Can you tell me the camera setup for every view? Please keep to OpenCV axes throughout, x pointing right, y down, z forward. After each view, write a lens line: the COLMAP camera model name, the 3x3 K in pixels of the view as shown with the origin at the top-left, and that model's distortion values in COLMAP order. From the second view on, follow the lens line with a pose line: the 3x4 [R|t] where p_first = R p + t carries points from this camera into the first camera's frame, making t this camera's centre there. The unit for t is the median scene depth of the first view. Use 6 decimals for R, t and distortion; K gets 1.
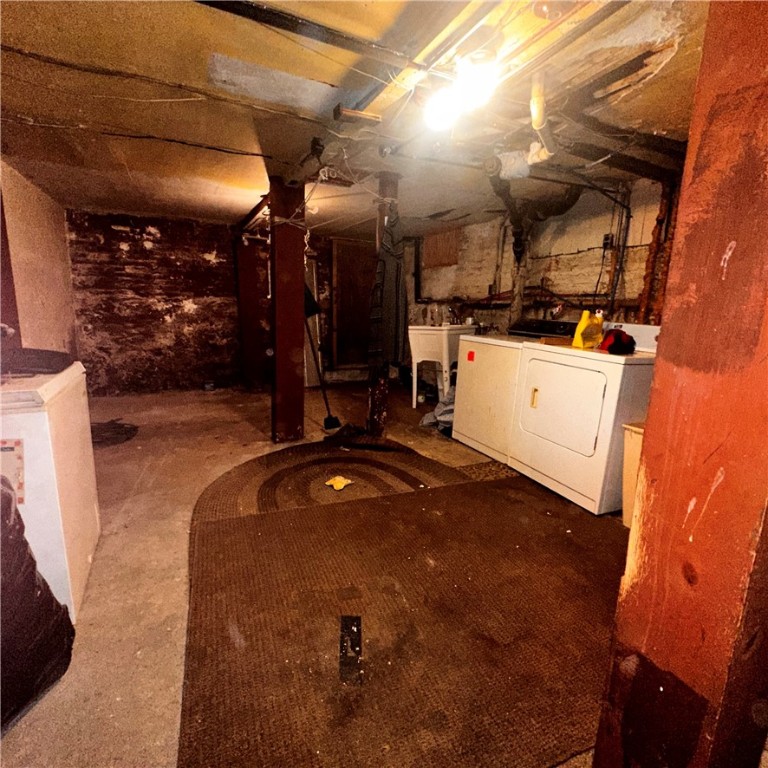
lens RADIAL K [[409.3, 0, 385.2], [0, 409.3, 384.0], [0, 0, 1]] dist [0.000967, 0.000451]
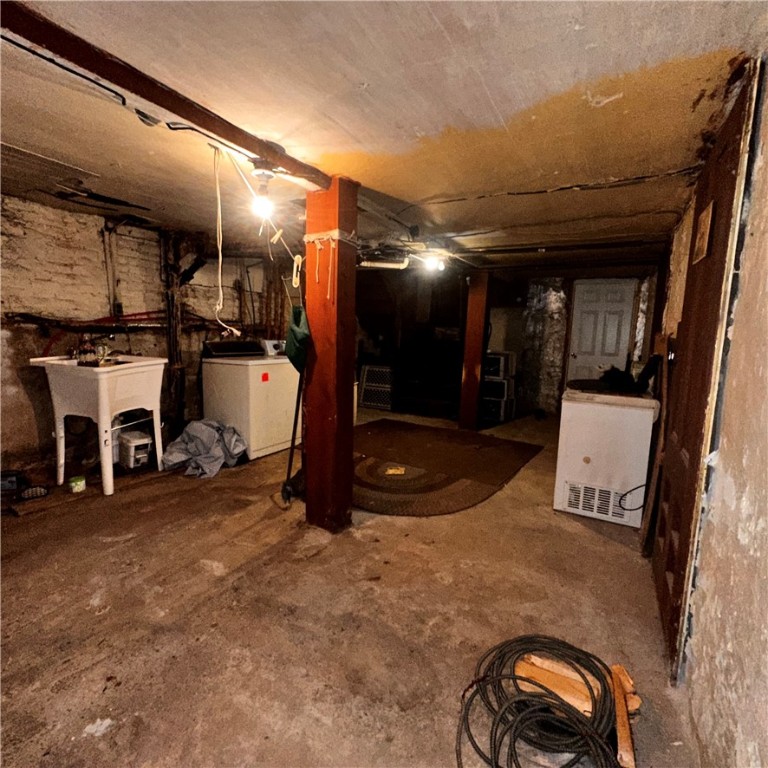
lens RADIAL K [[409.3, 0, 385.2], [0, 409.3, 384.0], [0, 0, 1]] dist [0.000967, 0.000451]
pose [[-0.551256, -0.155196, 0.819775, -0.921799], [0.111593, 0.960005, 0.256784, -0.308096], [-0.826839, 0.233035, -0.511890, 1.317200]]
